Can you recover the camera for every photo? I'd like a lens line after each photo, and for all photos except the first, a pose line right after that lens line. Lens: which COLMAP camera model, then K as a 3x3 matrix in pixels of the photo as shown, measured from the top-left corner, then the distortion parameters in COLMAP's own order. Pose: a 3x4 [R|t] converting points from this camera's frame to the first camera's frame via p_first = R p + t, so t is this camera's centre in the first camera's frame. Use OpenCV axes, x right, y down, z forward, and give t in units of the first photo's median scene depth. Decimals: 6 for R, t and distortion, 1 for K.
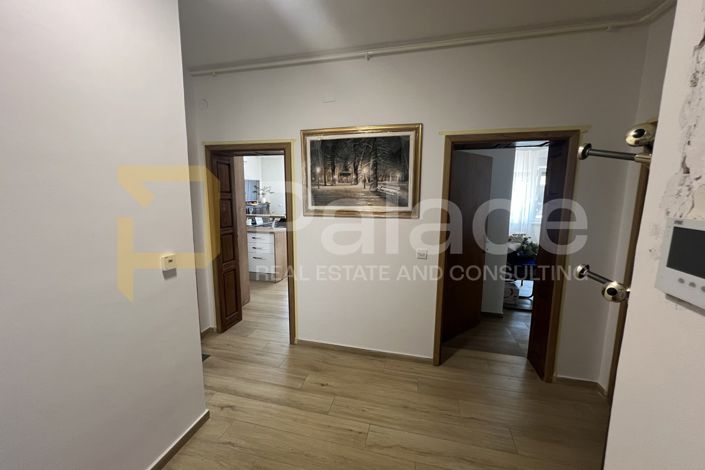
lens RADIAL K [[282.7, 0, 351.0], [0, 282.7, 232.7], [0, 0, 1]] dist [0.000231, -0.000233]
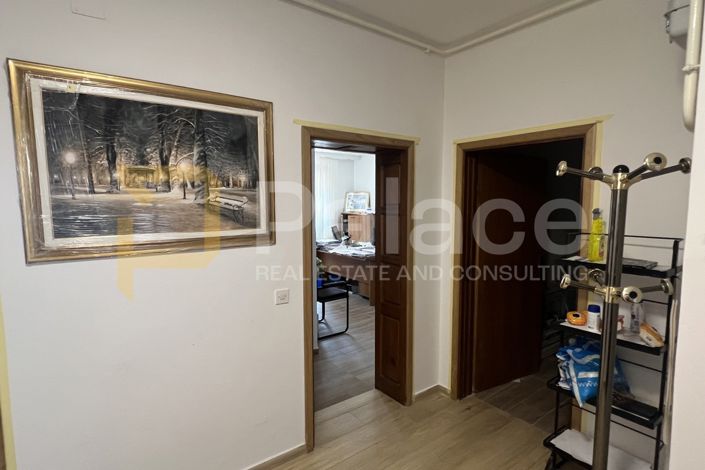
lens RADIAL K [[367.8, 0, 351.3], [0, 367.8, 236.6], [0, 0, 1]] dist [-0.004163, 0.000796]
pose [[0.631499, -0.078279, 0.771415, -0.307071], [0.114728, 0.993373, 0.006883, -0.053730], [-0.766842, 0.084156, 0.636295, 0.313958]]
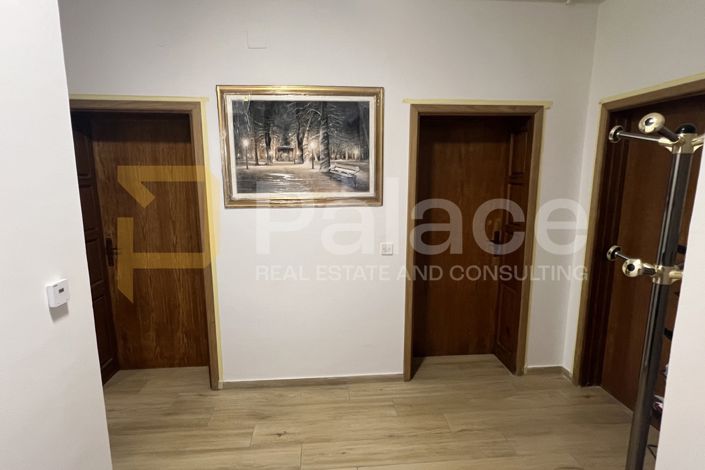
lens RADIAL K [[367.8, 0, 355.2], [0, 367.8, 235.1], [0, 0, 1]] dist [-0.004163, 0.000796]
pose [[0.944954, -0.061825, 0.321308, -0.175811], [0.052700, 0.997924, 0.037030, -0.009878], [-0.322930, -0.018059, 0.946251, 0.028338]]
